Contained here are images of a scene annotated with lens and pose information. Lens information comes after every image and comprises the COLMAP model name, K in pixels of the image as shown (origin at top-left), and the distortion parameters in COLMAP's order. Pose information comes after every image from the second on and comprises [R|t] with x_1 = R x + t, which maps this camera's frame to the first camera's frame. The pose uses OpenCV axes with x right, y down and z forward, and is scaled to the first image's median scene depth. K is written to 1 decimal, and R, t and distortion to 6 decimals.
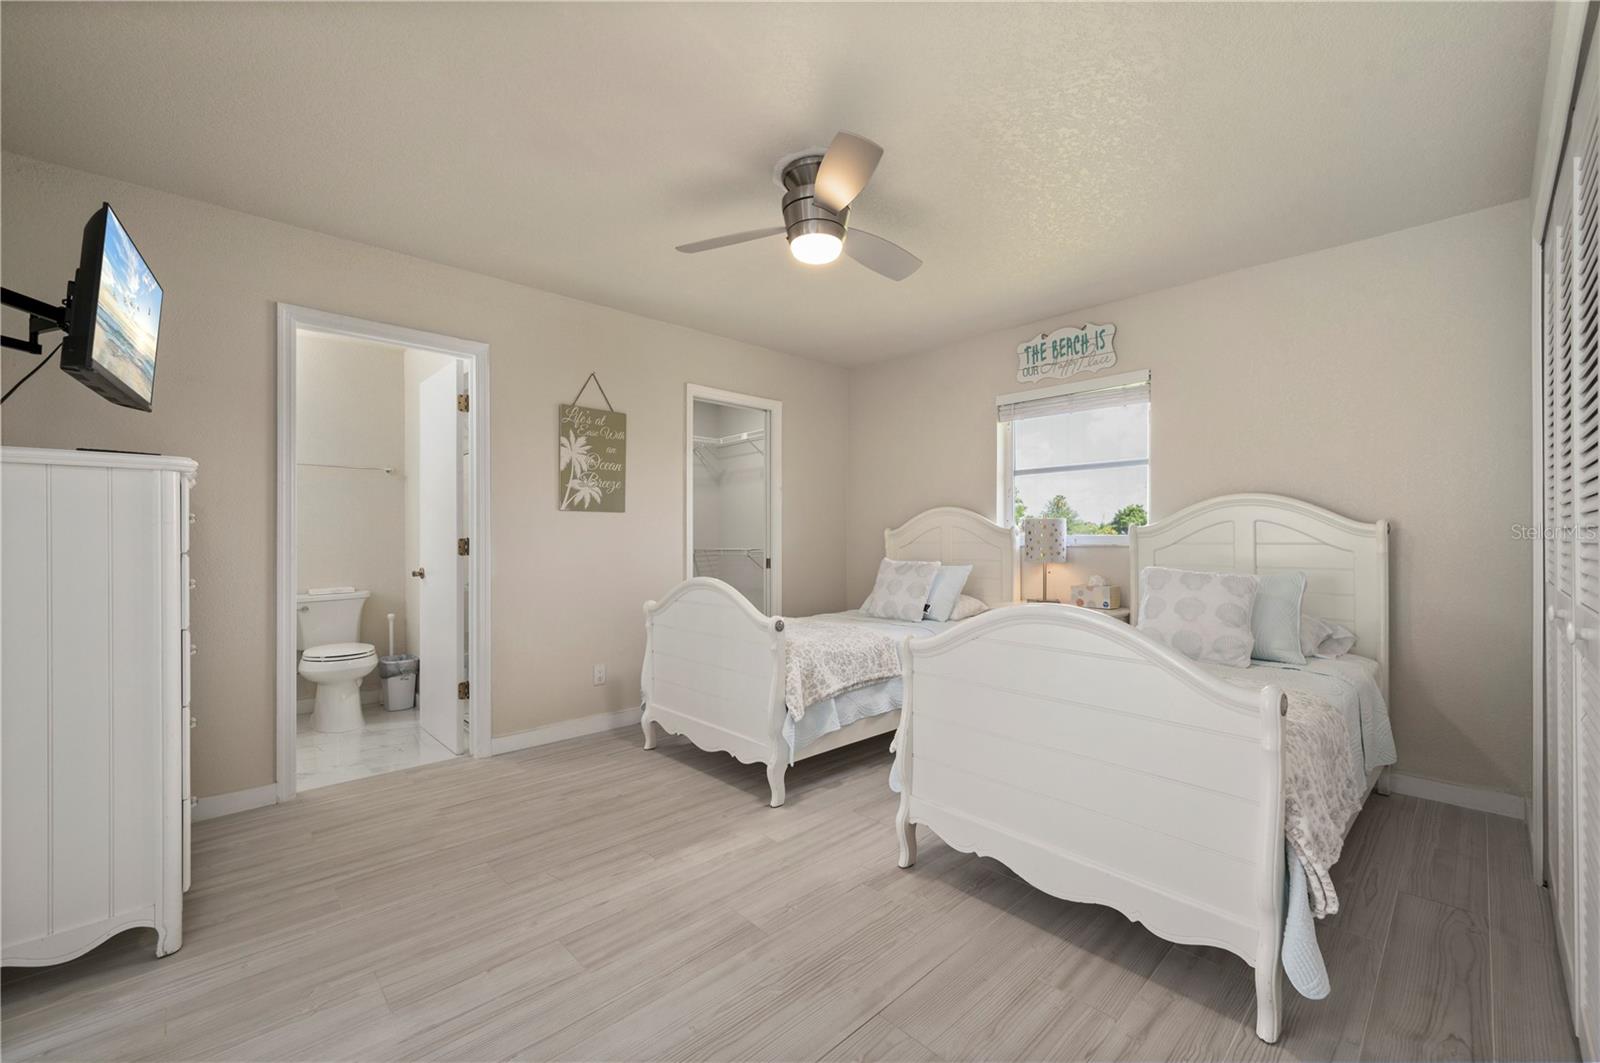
lens RADIAL K [[640.6, 0, 806.2], [0, 640.6, 535.8], [0, 0, 1]] dist [-0.002092, -0.000112]
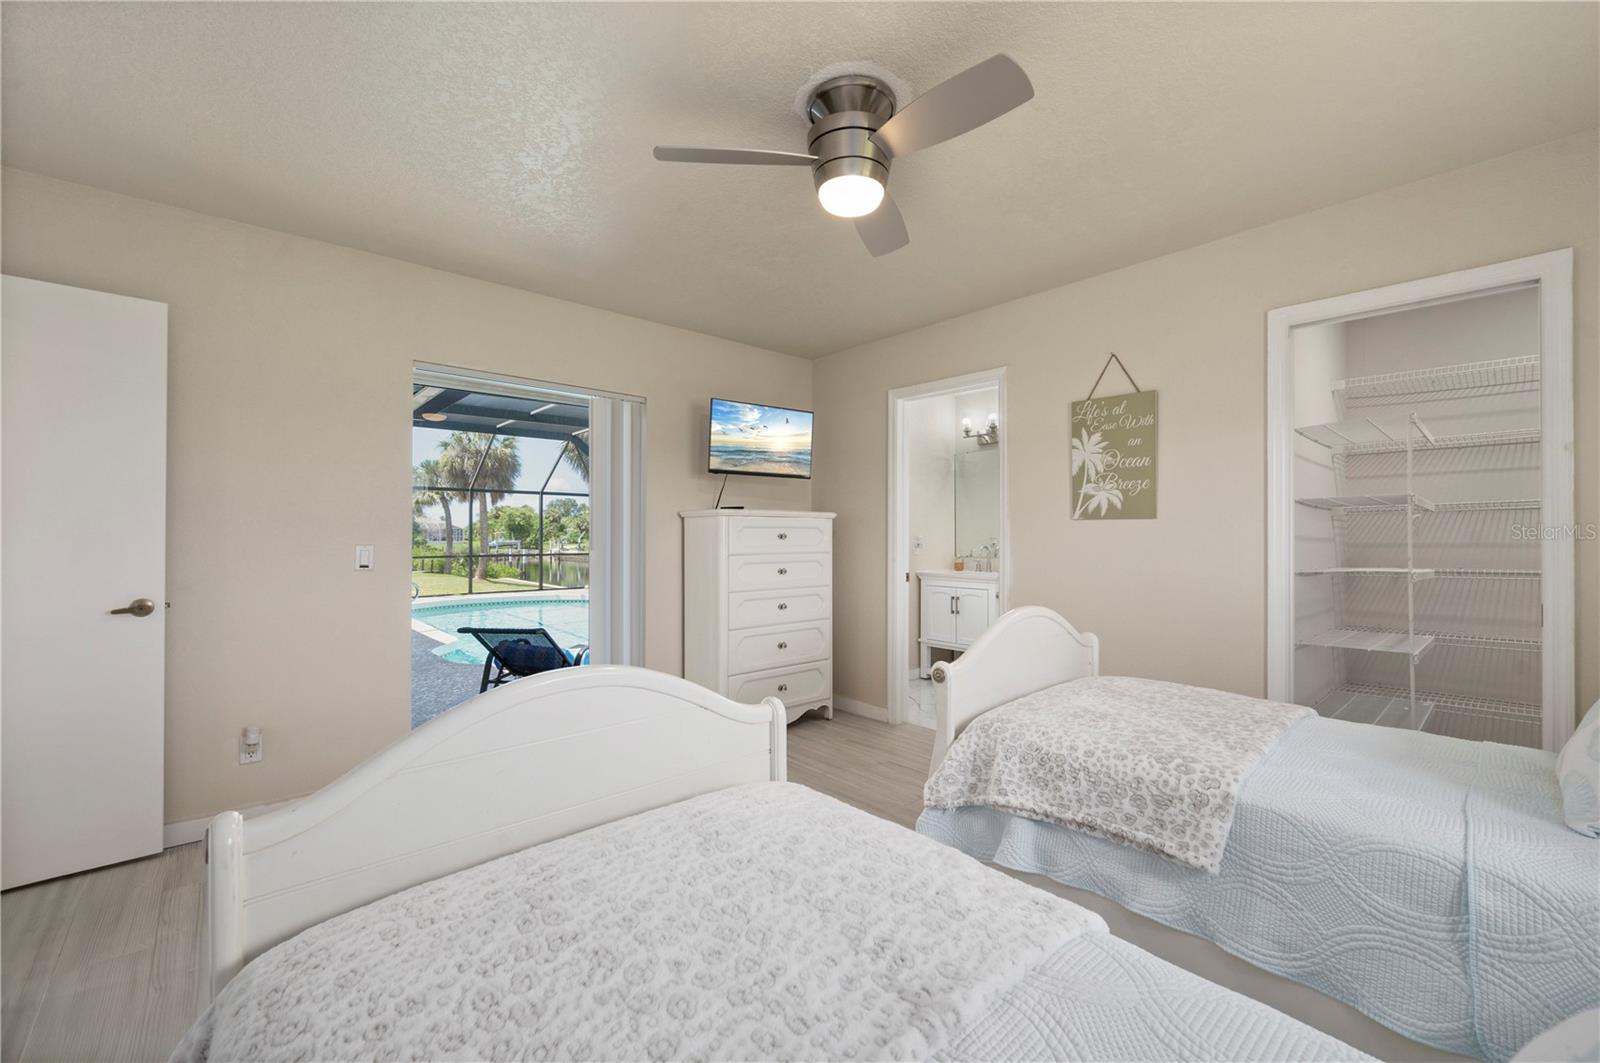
lens RADIAL K [[663.1, 0, 806.5], [0, 663.1, 529.7], [0, 0, 1]] dist [-0.000487, 0.000063]
pose [[-0.033603, -0.005921, -0.999418, 0.555031], [0.000819, 0.999982, -0.005952, -0.020062], [0.999435, -0.001018, -0.033598, 0.642805]]
